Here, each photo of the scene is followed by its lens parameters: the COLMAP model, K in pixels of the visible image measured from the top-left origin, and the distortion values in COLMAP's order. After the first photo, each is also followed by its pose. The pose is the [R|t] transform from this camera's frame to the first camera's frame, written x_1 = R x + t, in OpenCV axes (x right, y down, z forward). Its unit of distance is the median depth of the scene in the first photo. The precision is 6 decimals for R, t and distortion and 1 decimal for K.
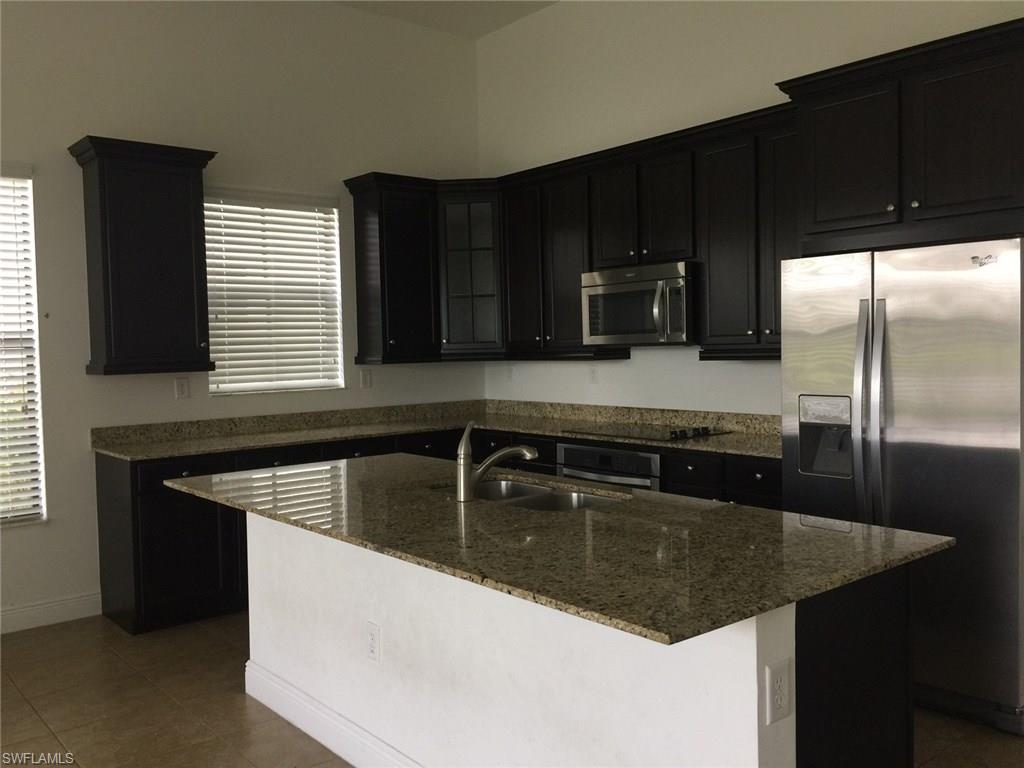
lens RADIAL K [[886.0, 0, 512.0], [0, 886.0, 384.0], [0, 0, 1]] dist [0.050568, 0.002078]
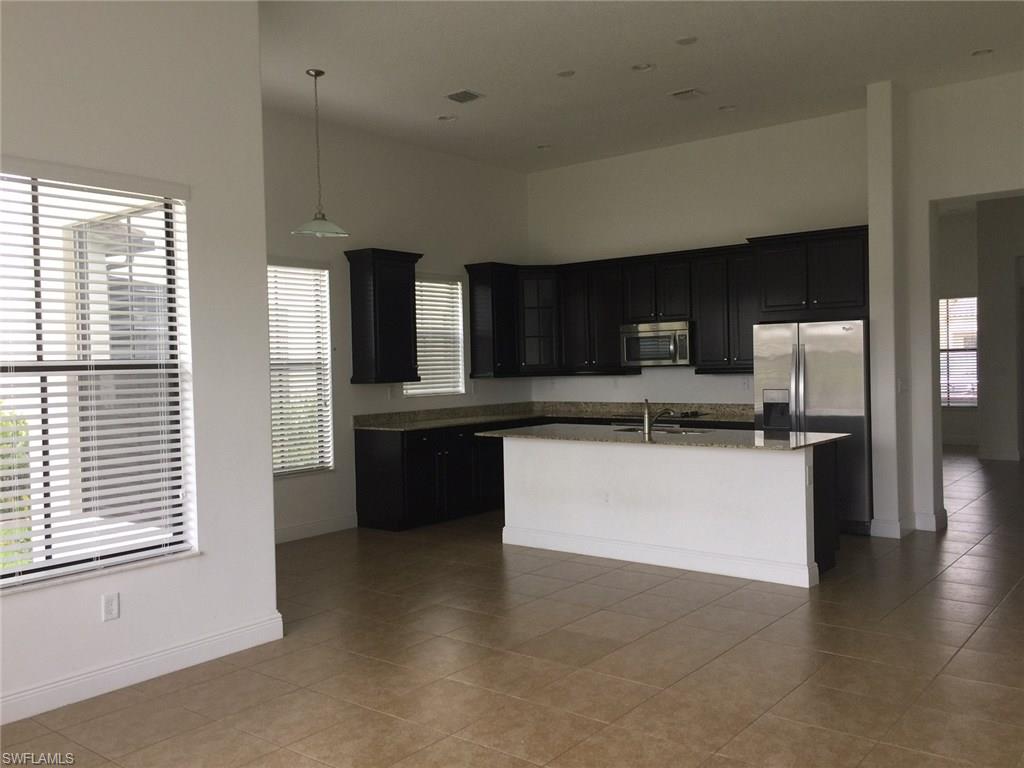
lens RADIAL K [[886.0, 0, 512.0], [0, 886.0, 384.0], [0, 0, 1]] dist [0.050568, 0.002078]
pose [[0.979090, -0.004203, 0.203383, -0.511750], [0.009916, 0.999584, -0.027080, 0.037895], [-0.203185, 0.028531, 0.978725, -0.695785]]
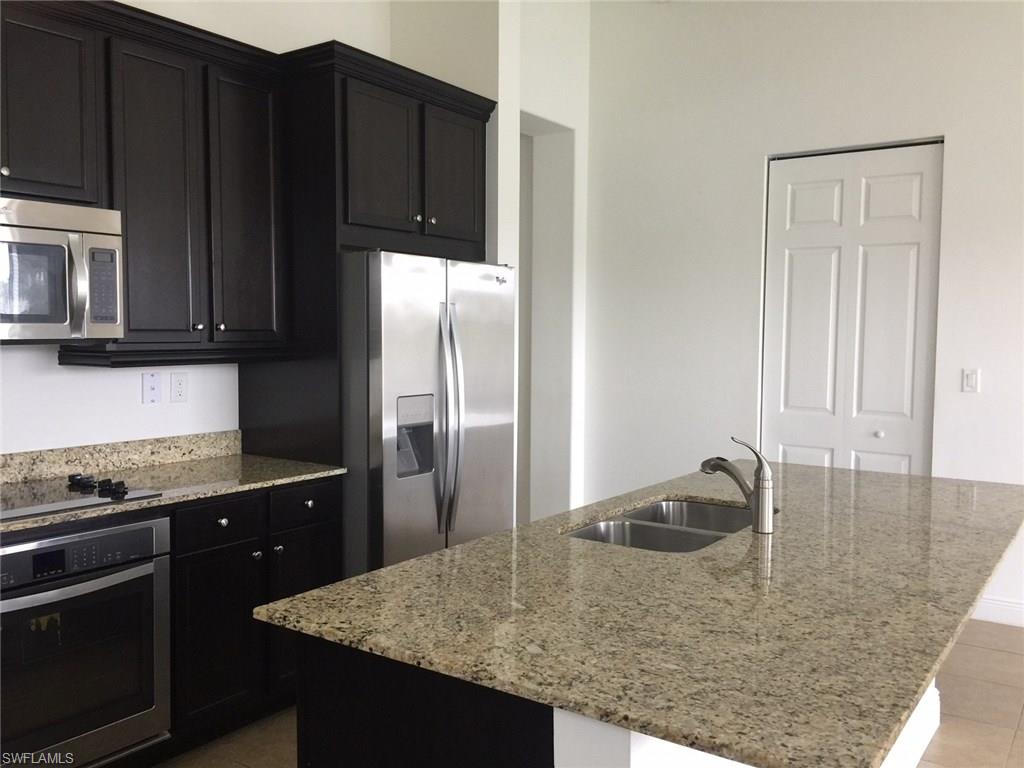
lens RADIAL K [[886.0, 0, 512.0], [0, 886.0, 384.0], [0, 0, 1]] dist [0.050568, 0.002078]
pose [[-0.269790, -0.039963, 0.962090, -0.467955], [0.044704, 0.997541, 0.053972, -0.035106], [-0.961881, 0.057570, -0.267340, 0.856247]]
